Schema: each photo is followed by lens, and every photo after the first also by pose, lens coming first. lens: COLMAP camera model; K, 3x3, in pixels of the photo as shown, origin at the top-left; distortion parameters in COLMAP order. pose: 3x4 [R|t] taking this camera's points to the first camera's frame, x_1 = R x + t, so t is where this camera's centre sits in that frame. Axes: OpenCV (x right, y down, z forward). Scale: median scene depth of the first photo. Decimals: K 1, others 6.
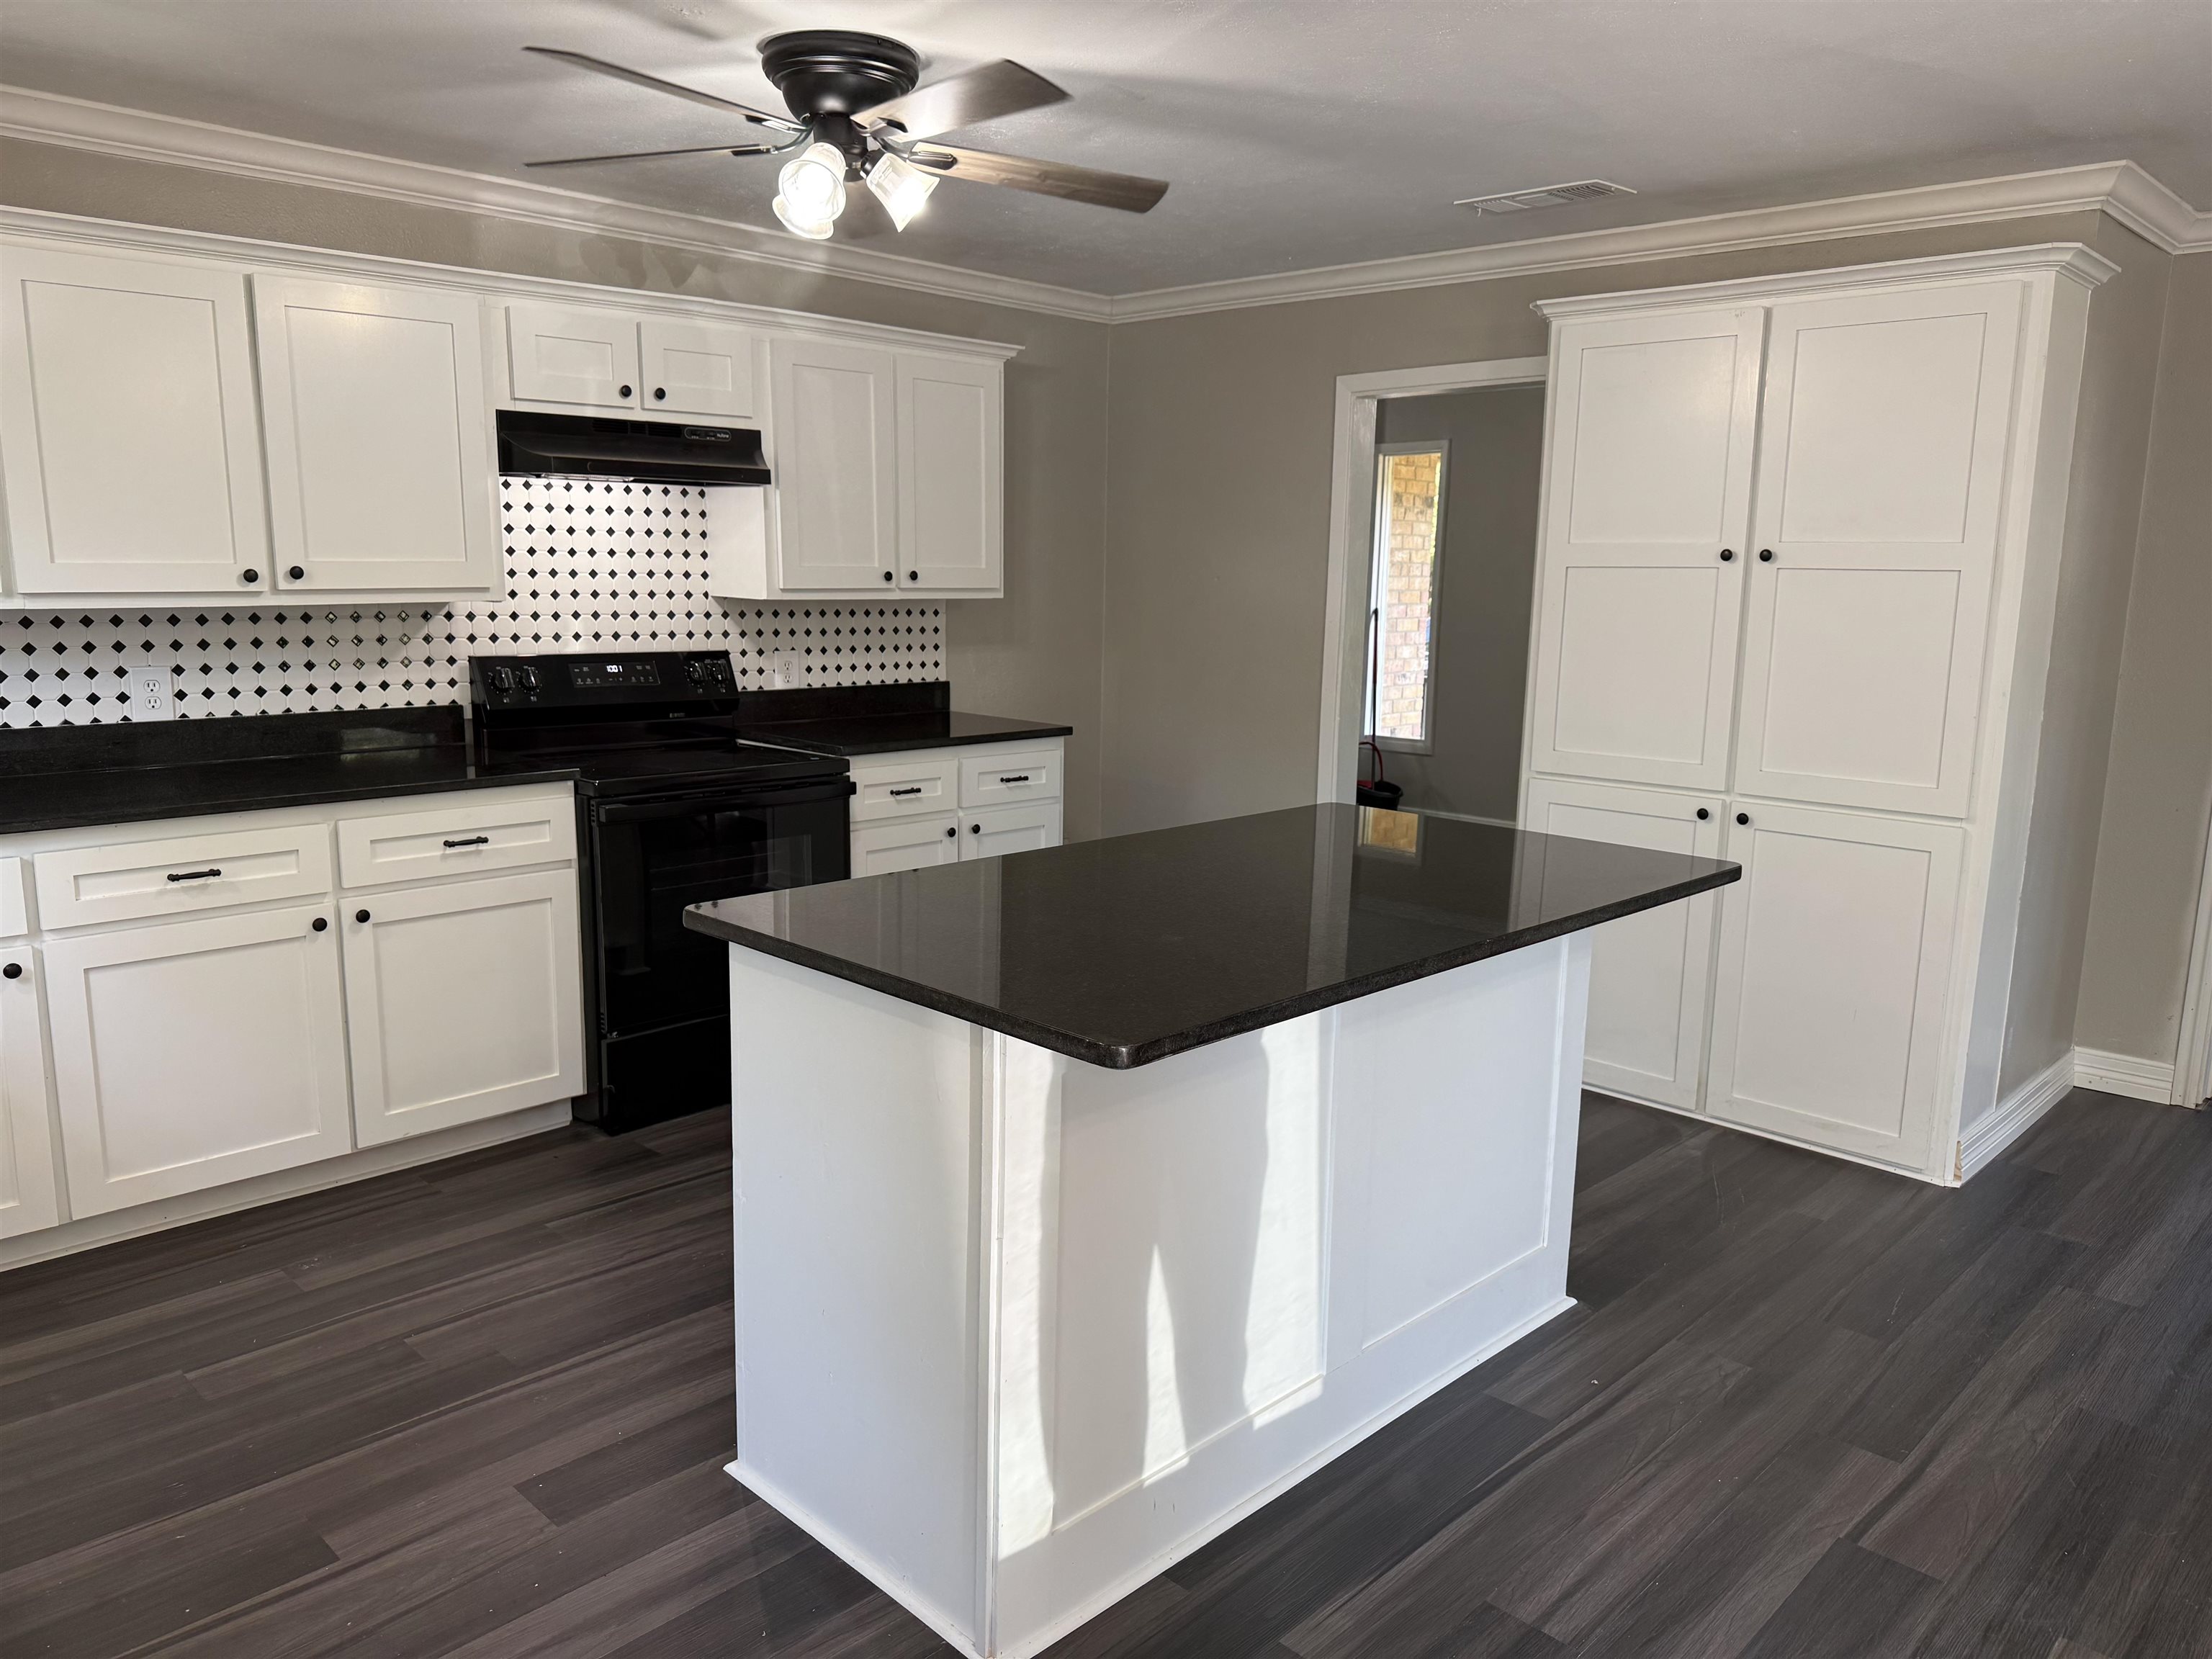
lens RADIAL K [[1576.3, 0, 1106.0], [0, 1576.3, 829.5], [0, 0, 1]] dist [0.152540, -0.248075]
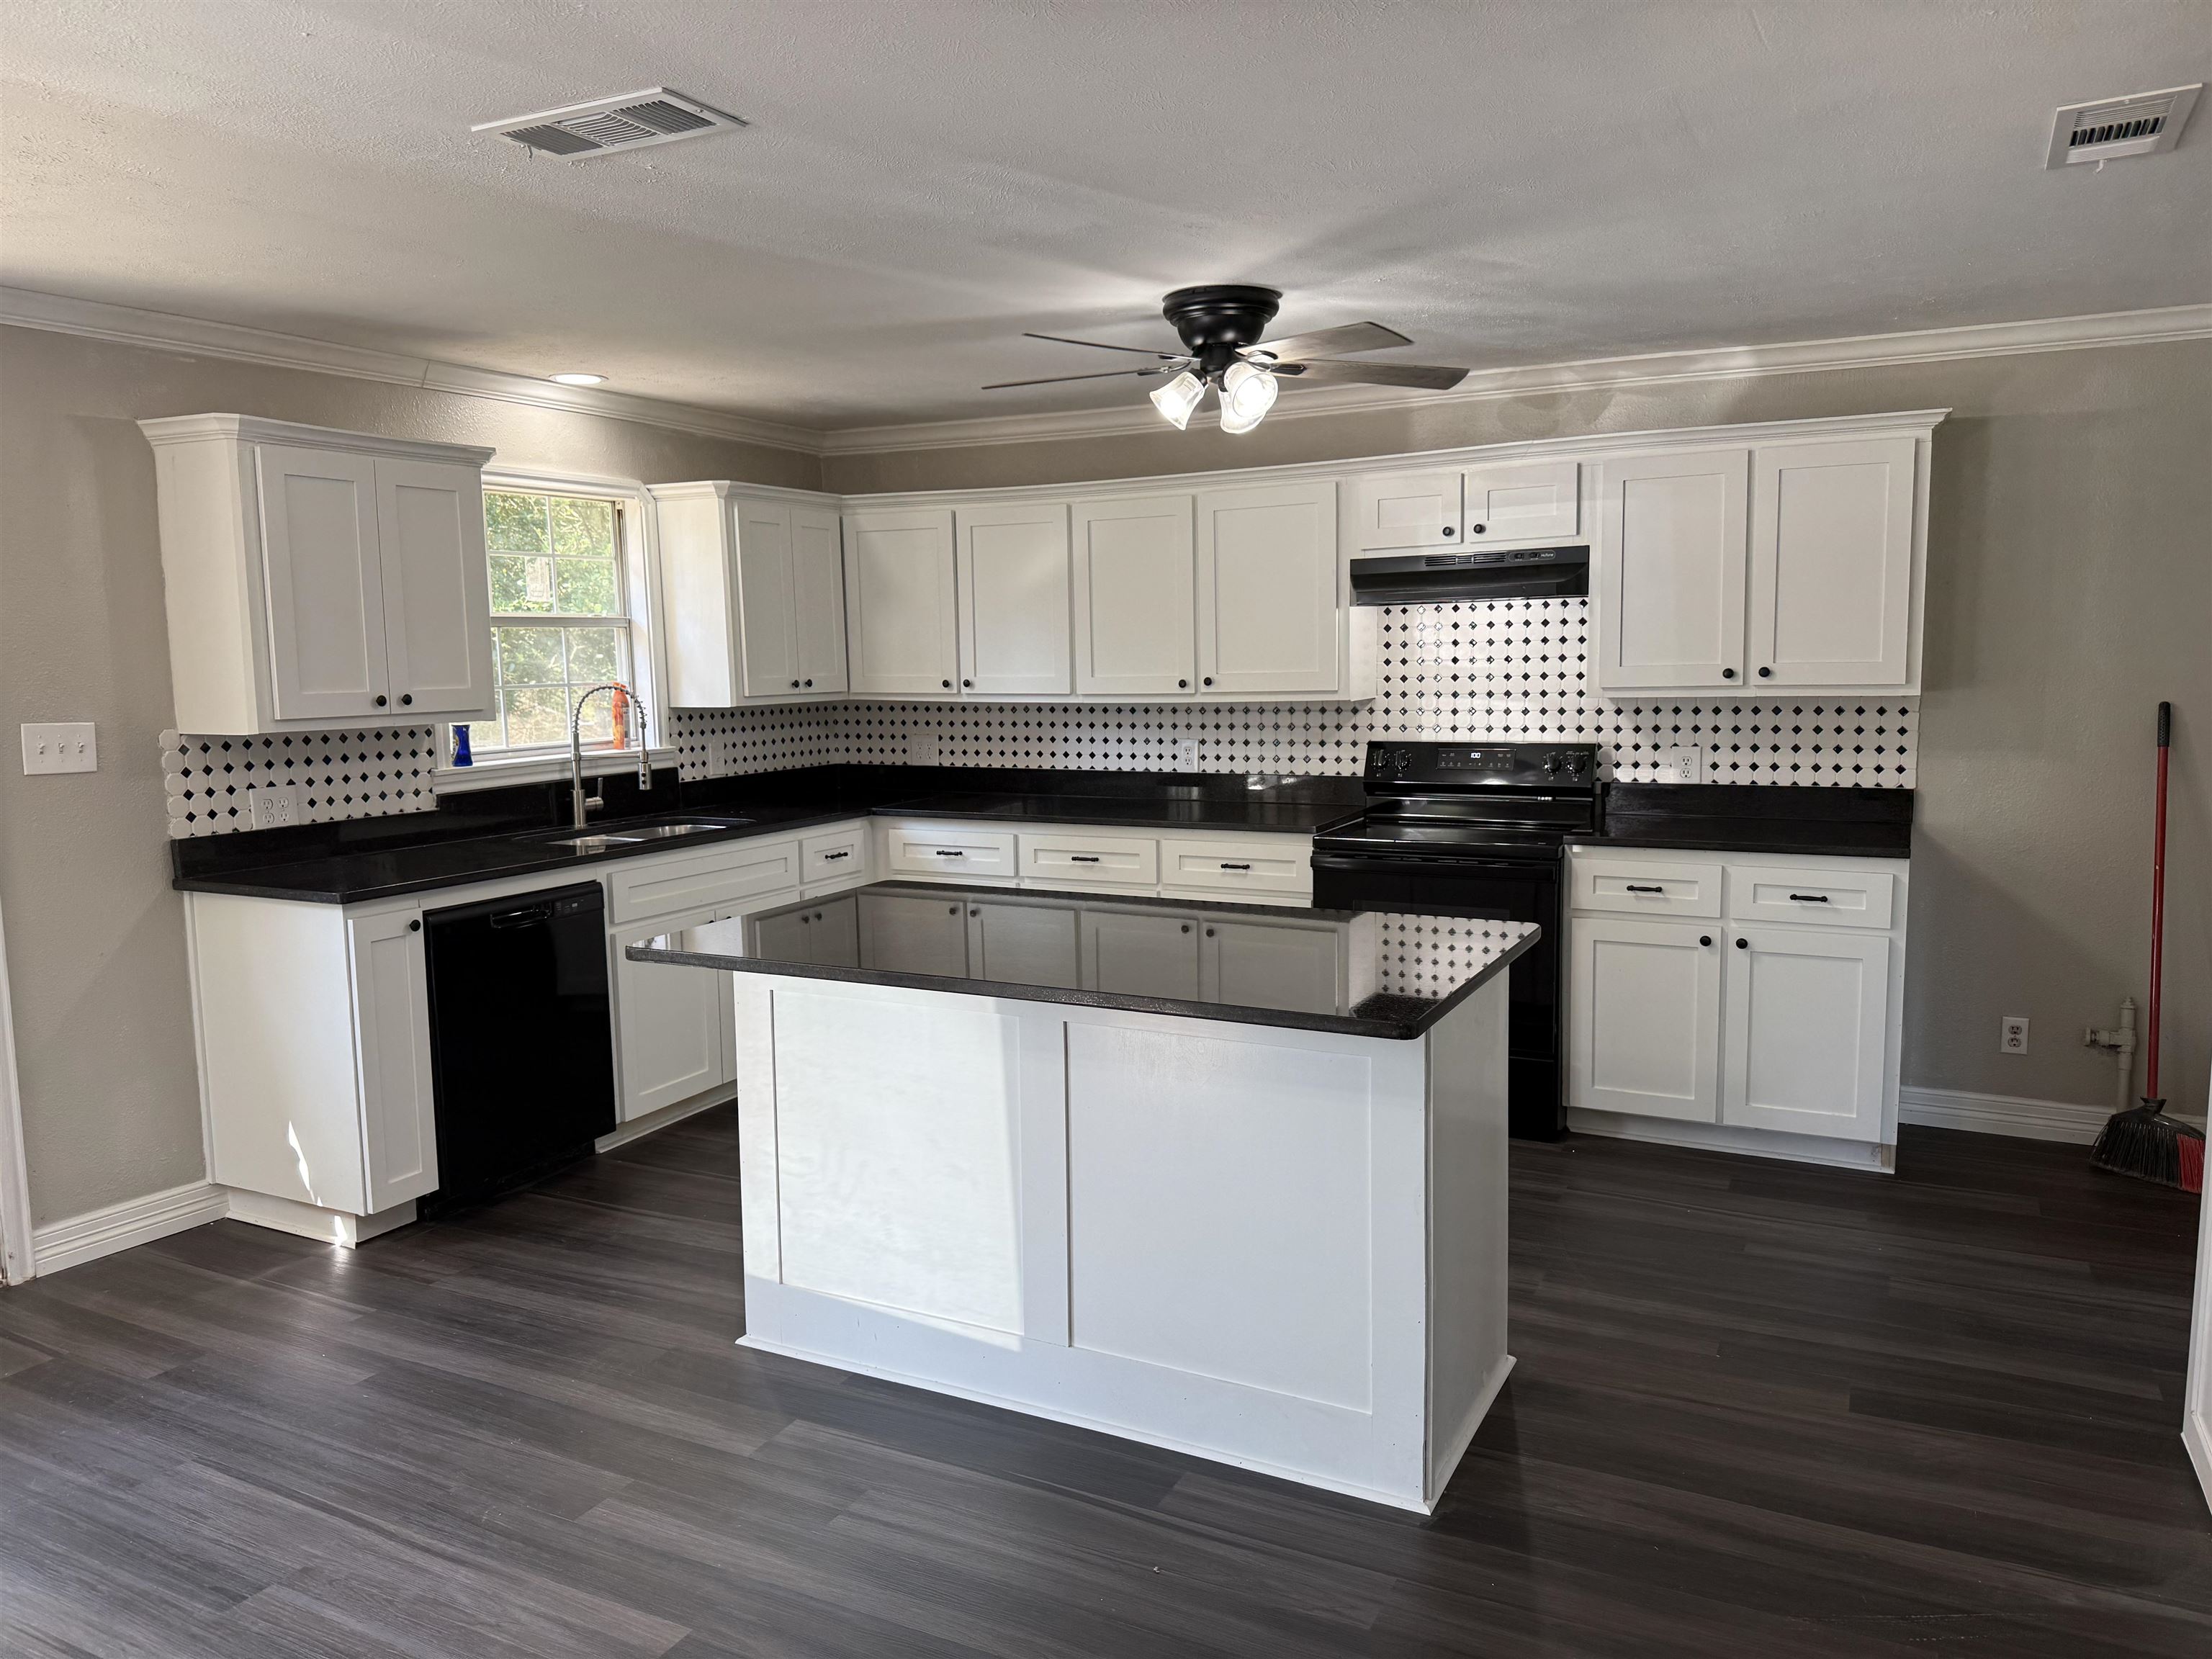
lens RADIAL K [[1576.3, 0, 1106.0], [0, 1576.3, 829.5], [0, 0, 1]] dist [0.152540, -0.248075]
pose [[0.292684, 0.089606, -0.952002, 0.792923], [-0.138945, 0.989018, 0.050373, -0.070274], [0.946060, 0.117533, 0.301920, 0.401026]]
